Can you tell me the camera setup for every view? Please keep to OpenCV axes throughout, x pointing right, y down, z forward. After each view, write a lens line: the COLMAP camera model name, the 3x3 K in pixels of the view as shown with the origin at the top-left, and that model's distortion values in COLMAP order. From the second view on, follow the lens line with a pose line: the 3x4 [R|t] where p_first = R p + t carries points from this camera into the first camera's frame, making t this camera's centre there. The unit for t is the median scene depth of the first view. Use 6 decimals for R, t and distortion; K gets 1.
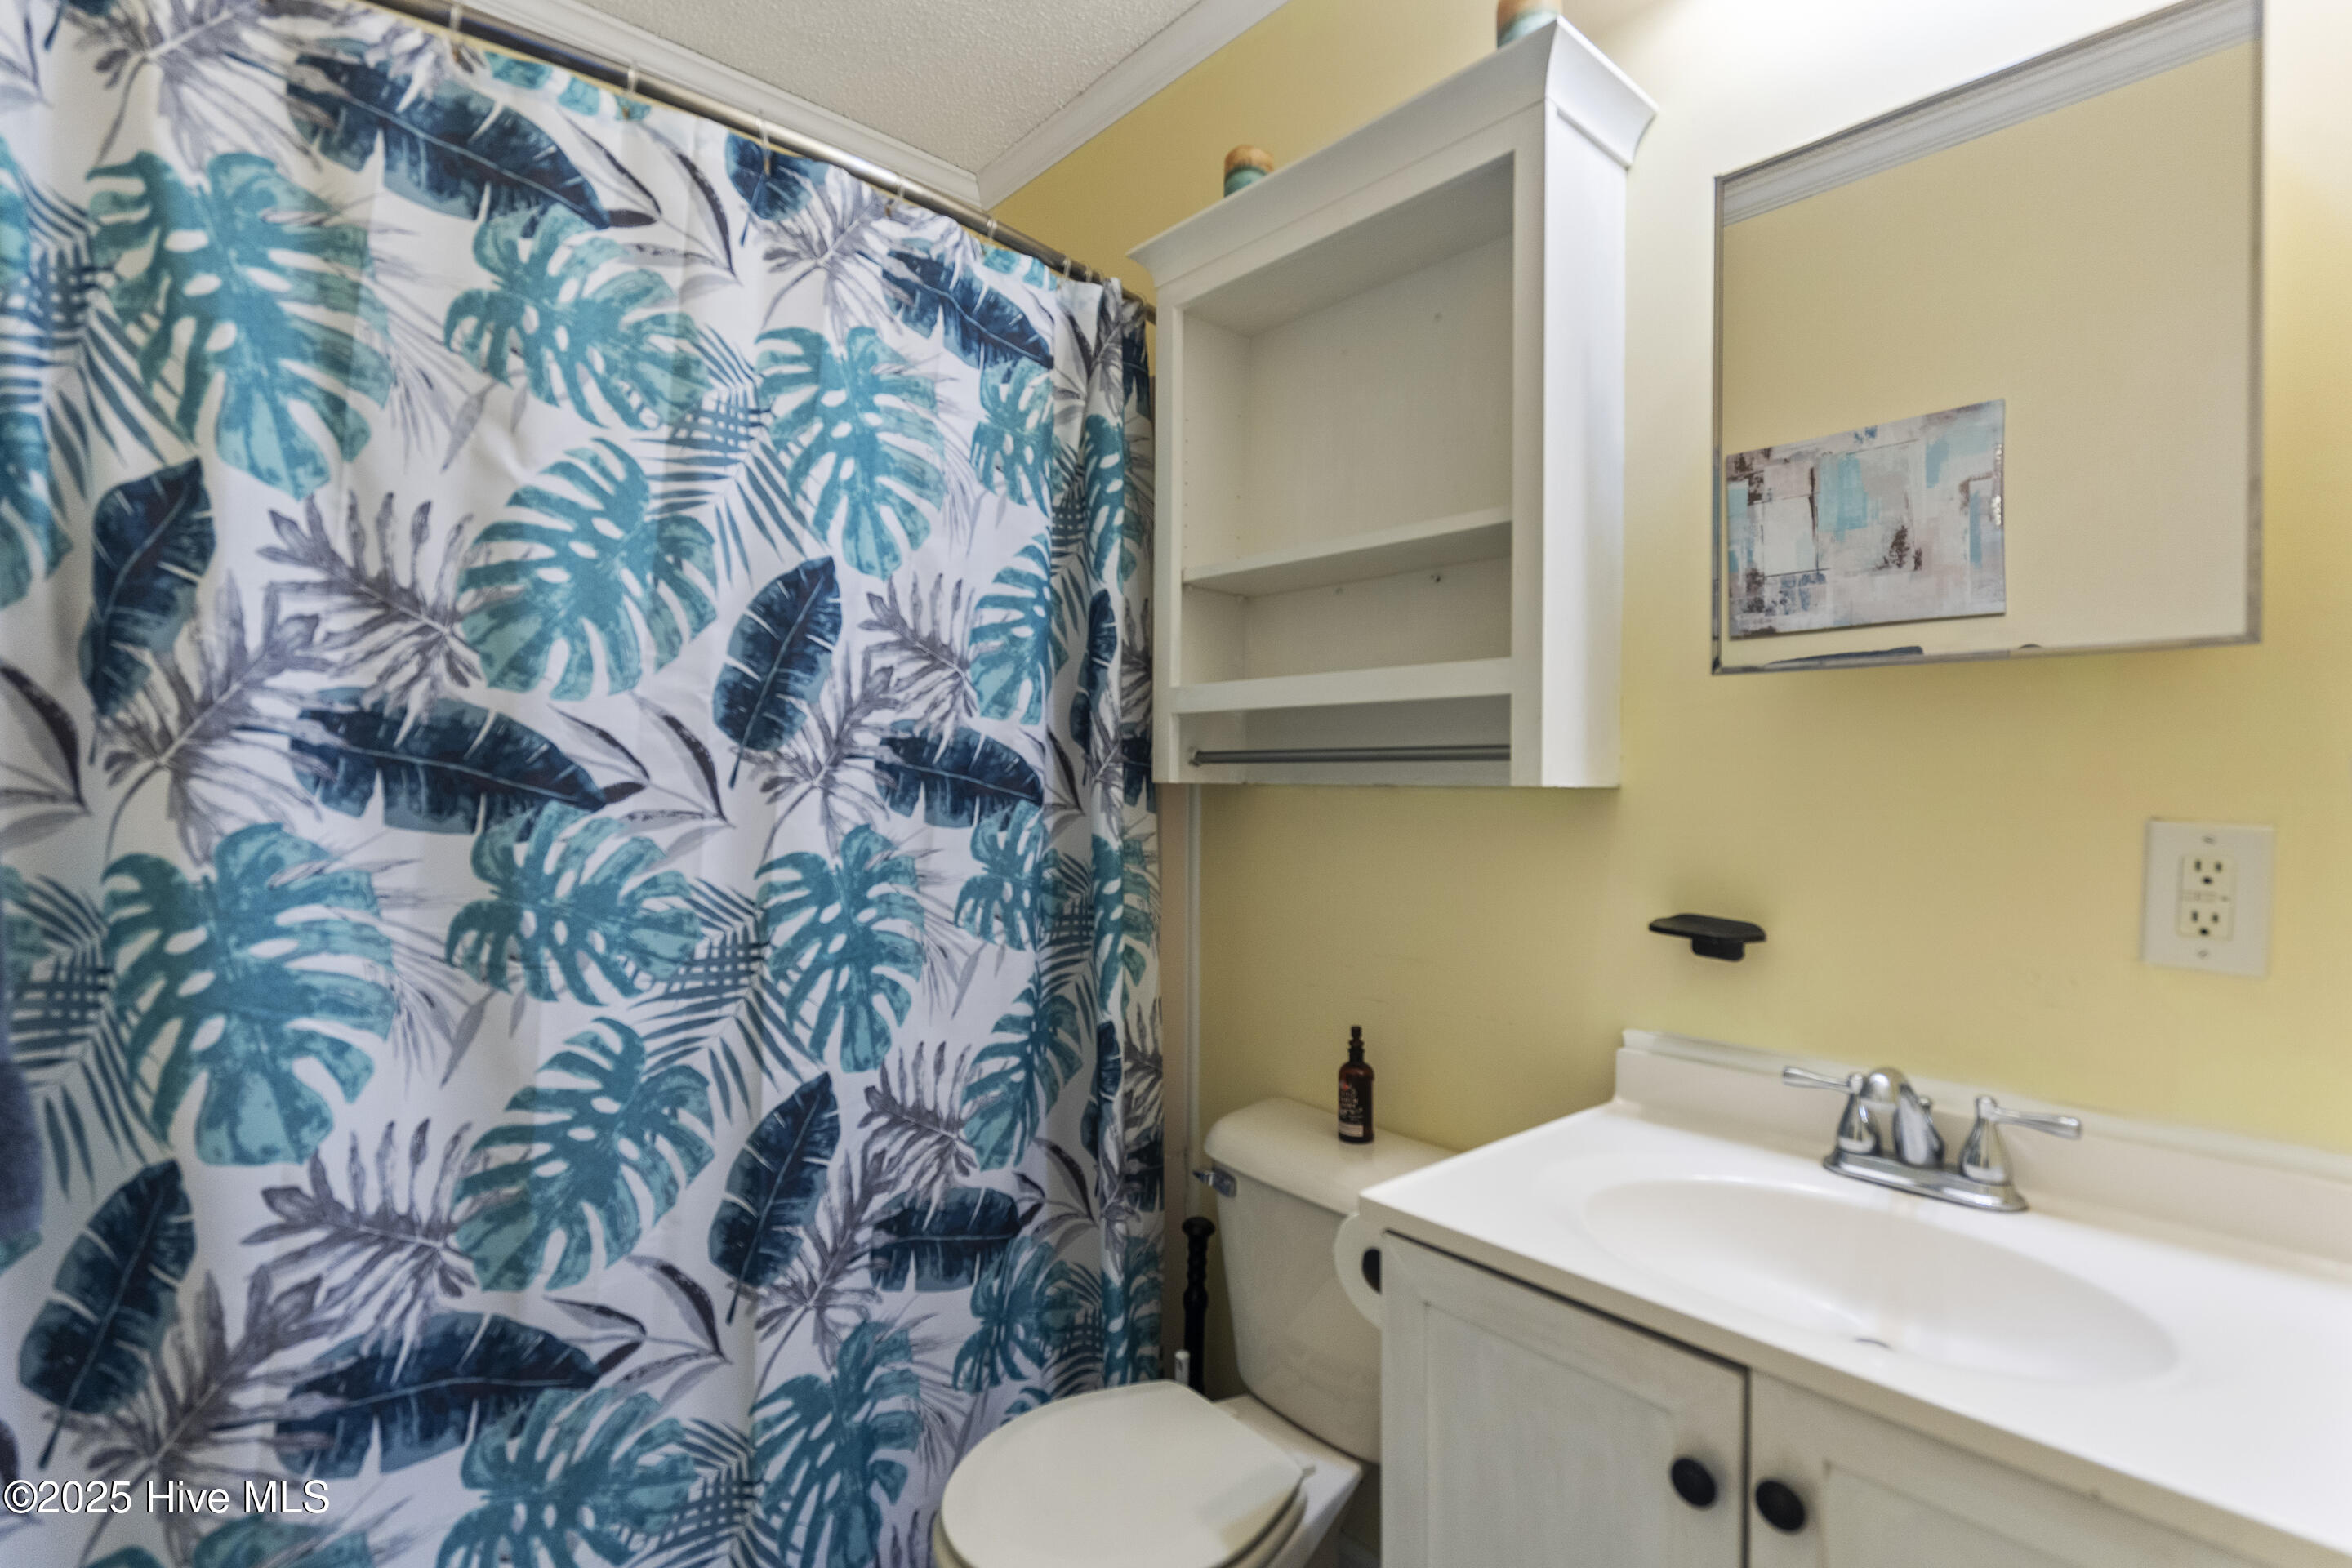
lens RADIAL K [[1077.3, 0, 1181.6], [0, 1077.3, 784.3], [0, 0, 1]] dist [-0.002070, 0.000434]
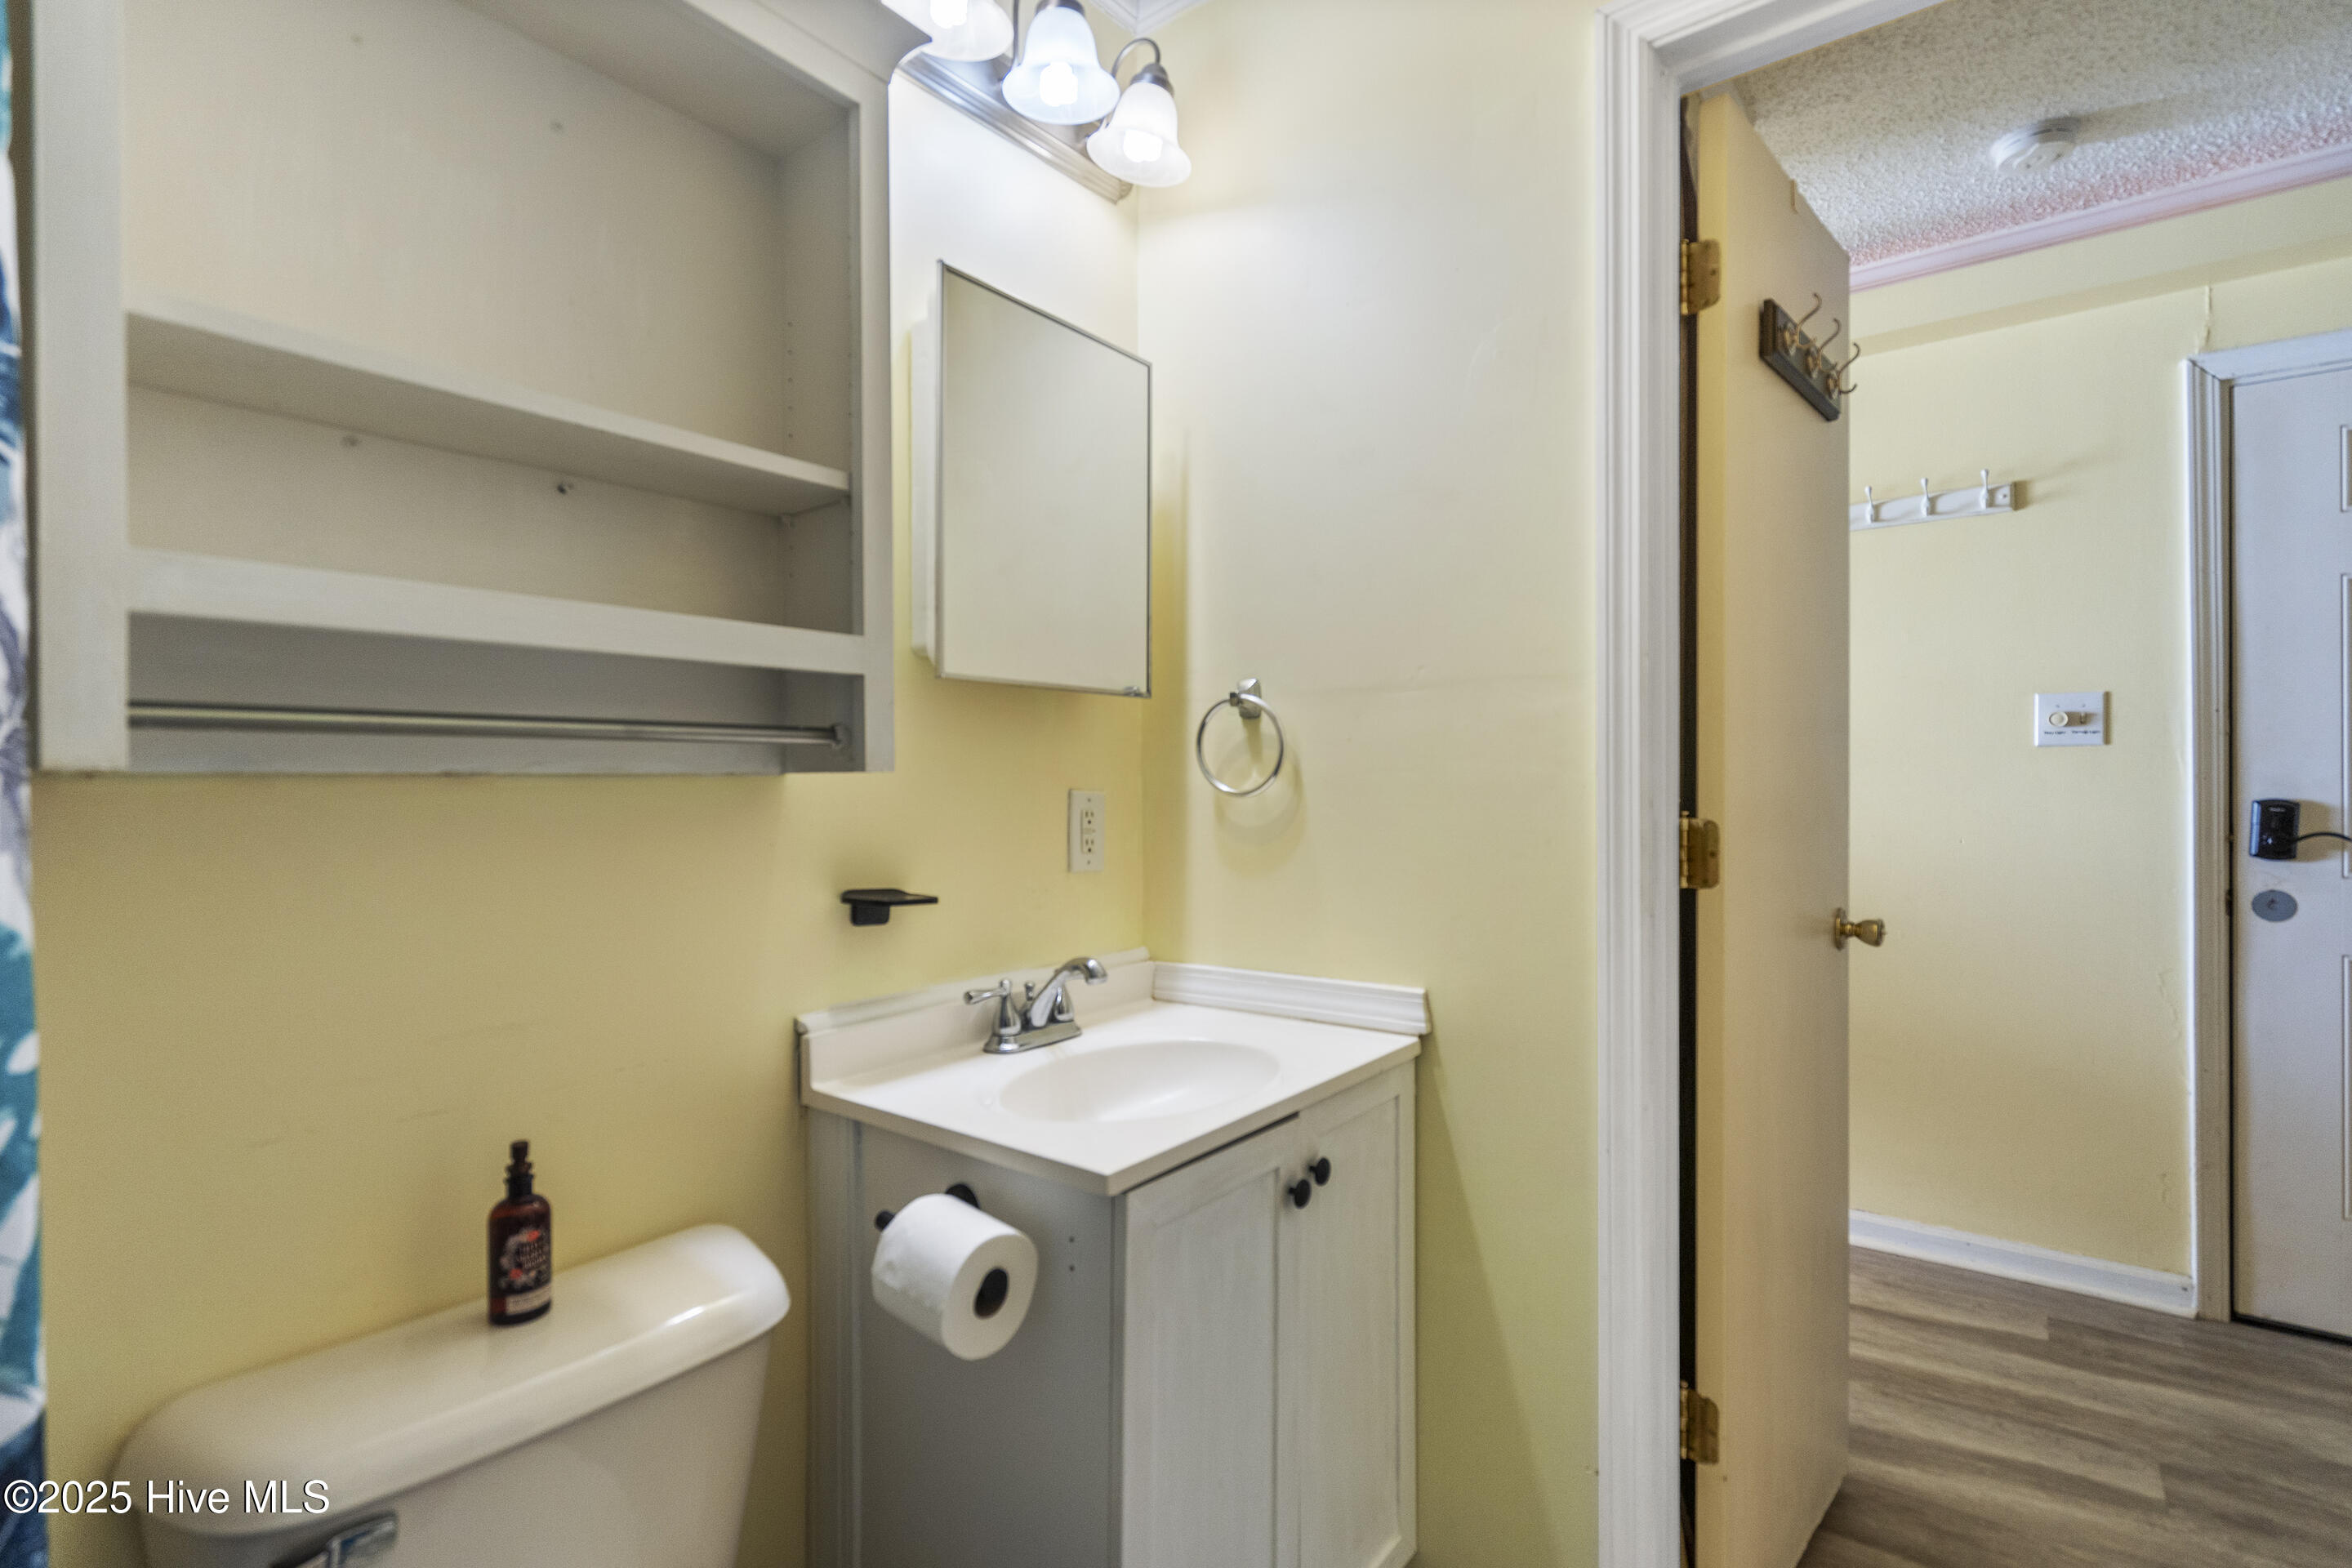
lens RADIAL K [[1077.3, 0, 1179.1], [0, 1077.3, 773.4], [0, 0, 1]] dist [-0.002070, 0.000434]
pose [[-0.159843, -0.000142, 0.987142, -0.824052], [0.008530, 0.999962, 0.001525, 0.005402], [-0.987106, 0.008664, -0.159836, 1.070559]]
